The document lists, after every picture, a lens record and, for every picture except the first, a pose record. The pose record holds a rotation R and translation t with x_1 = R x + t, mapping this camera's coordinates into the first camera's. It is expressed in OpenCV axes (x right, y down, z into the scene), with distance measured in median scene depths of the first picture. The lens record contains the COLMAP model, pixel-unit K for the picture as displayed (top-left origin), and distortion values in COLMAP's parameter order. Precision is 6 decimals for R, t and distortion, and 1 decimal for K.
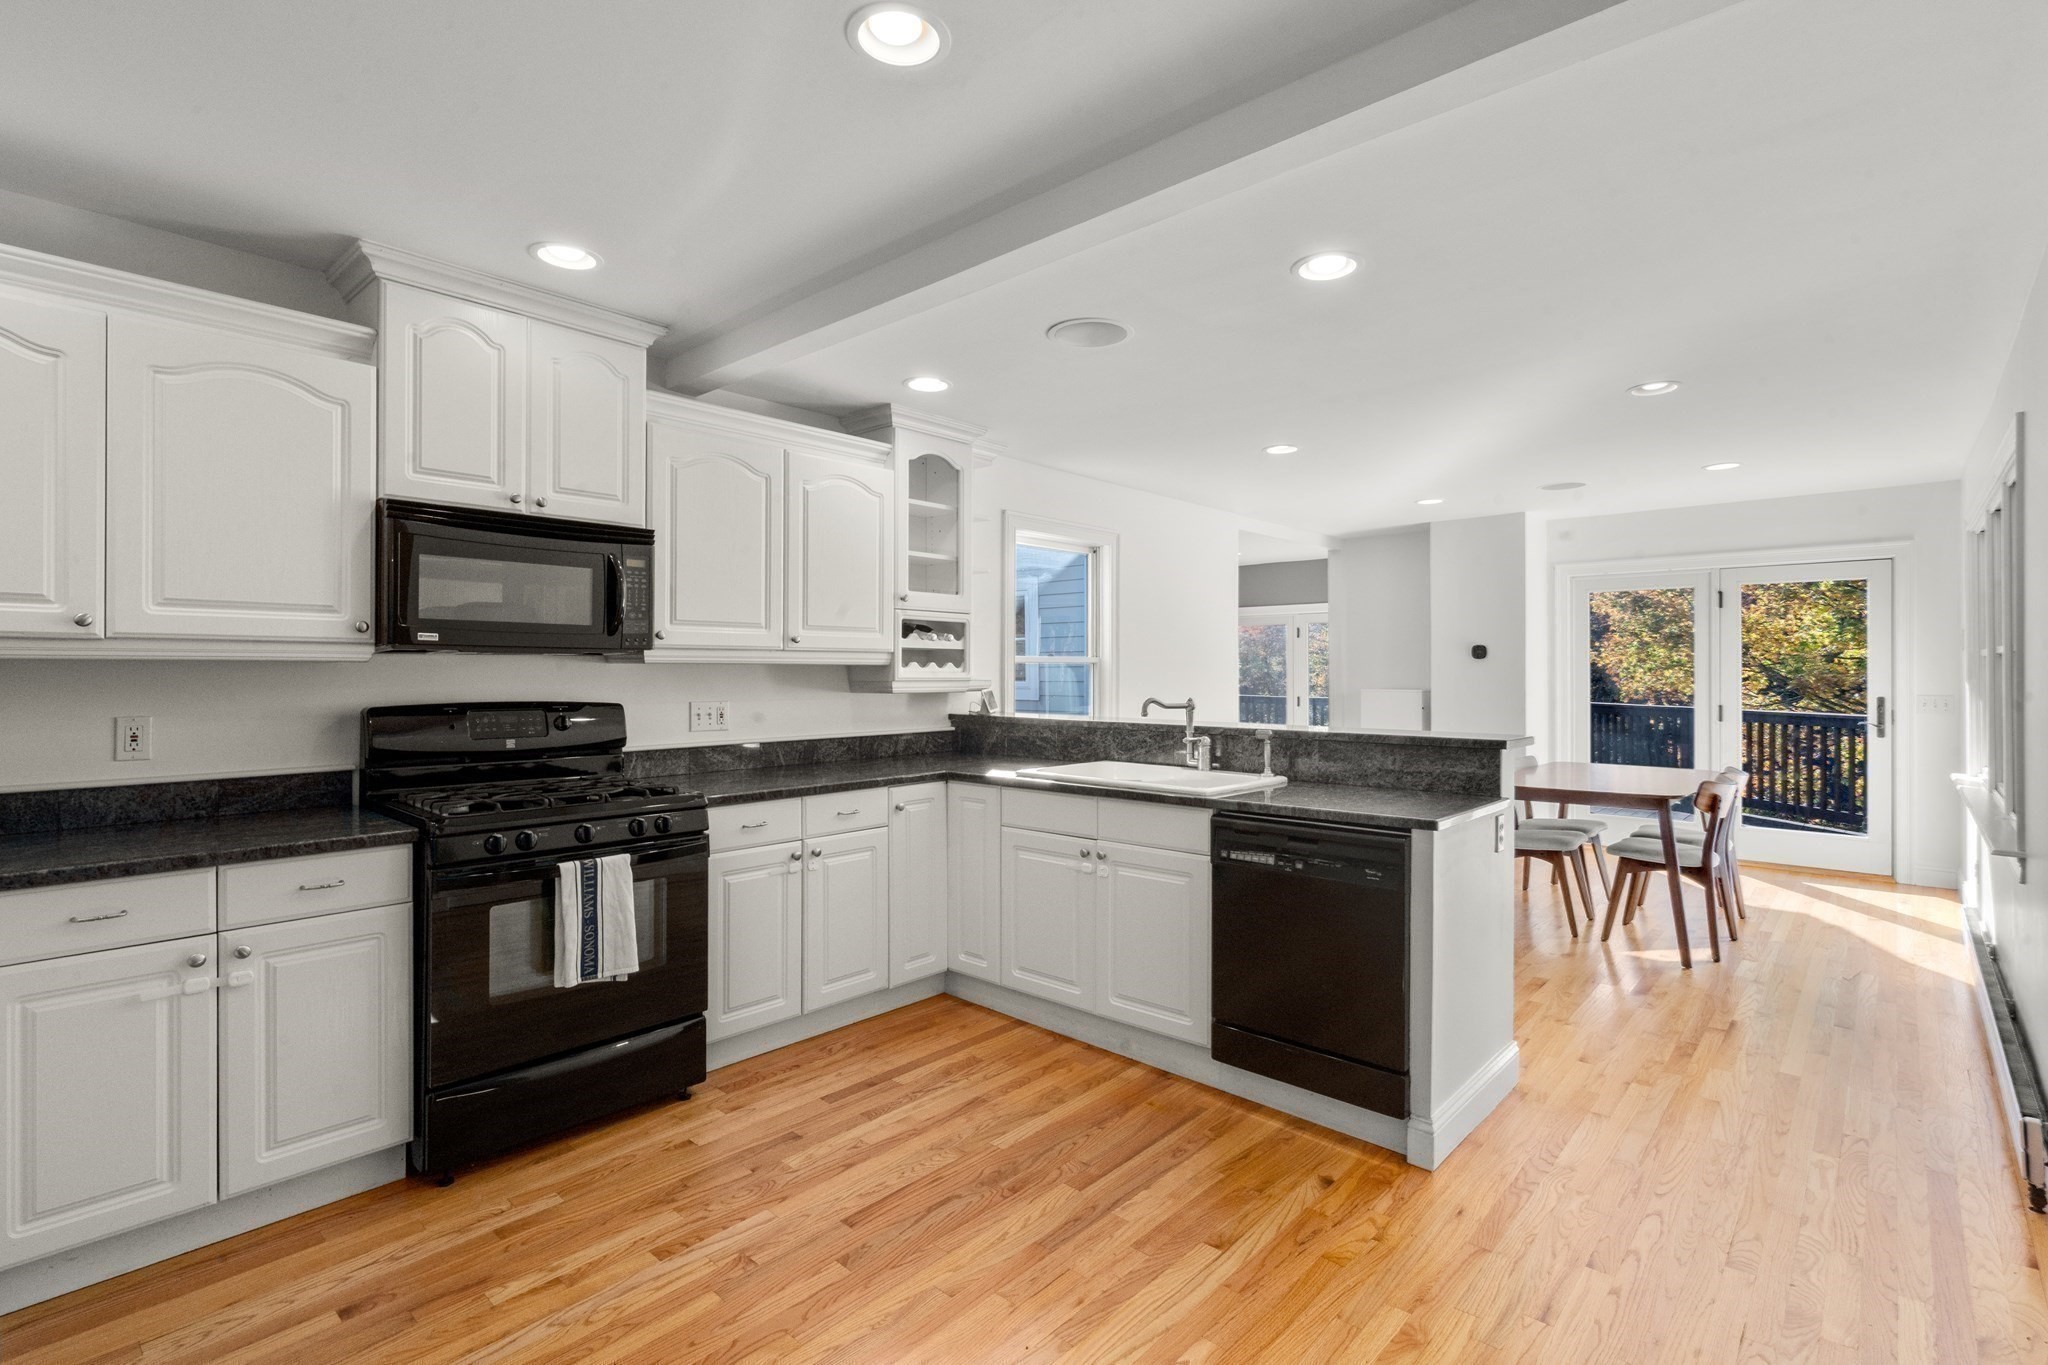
lens RADIAL K [[938.3, 0, 1037.8], [0, 938.3, 674.2], [0, 0, 1]] dist [0.007091, -0.000063]
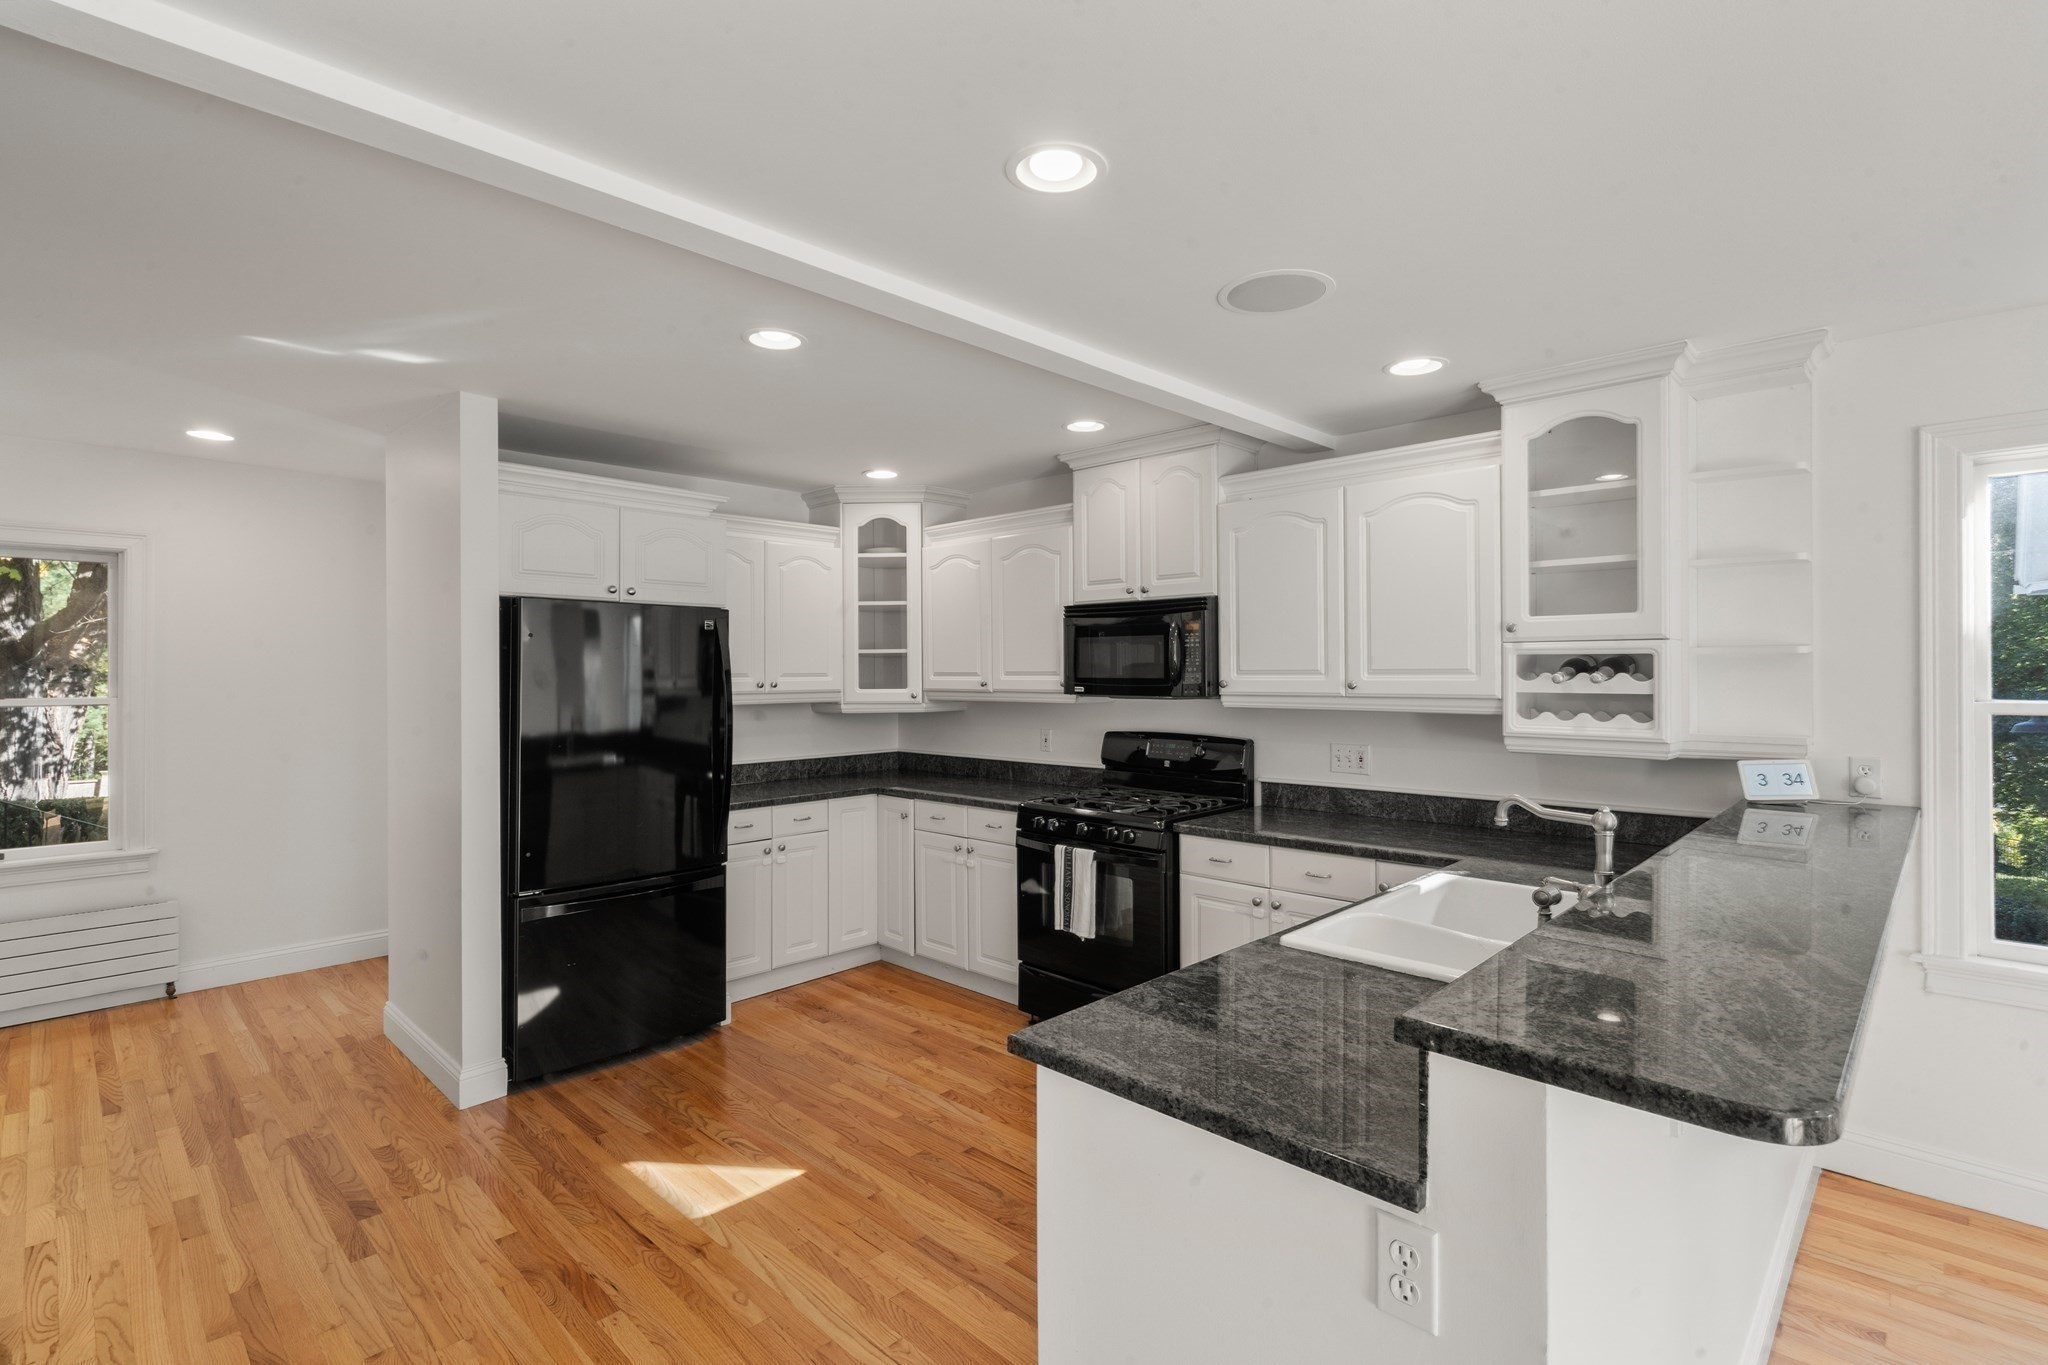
lens RADIAL K [[938.3, 0, 1037.8], [0, 938.3, 678.1], [0, 0, 1]] dist [0.007091, -0.000063]
pose [[-0.006710, 0.002741, -0.999974, 0.767186], [-0.002137, 0.999994, 0.002755, -0.051681], [0.999975, 0.002156, -0.006704, 0.770799]]
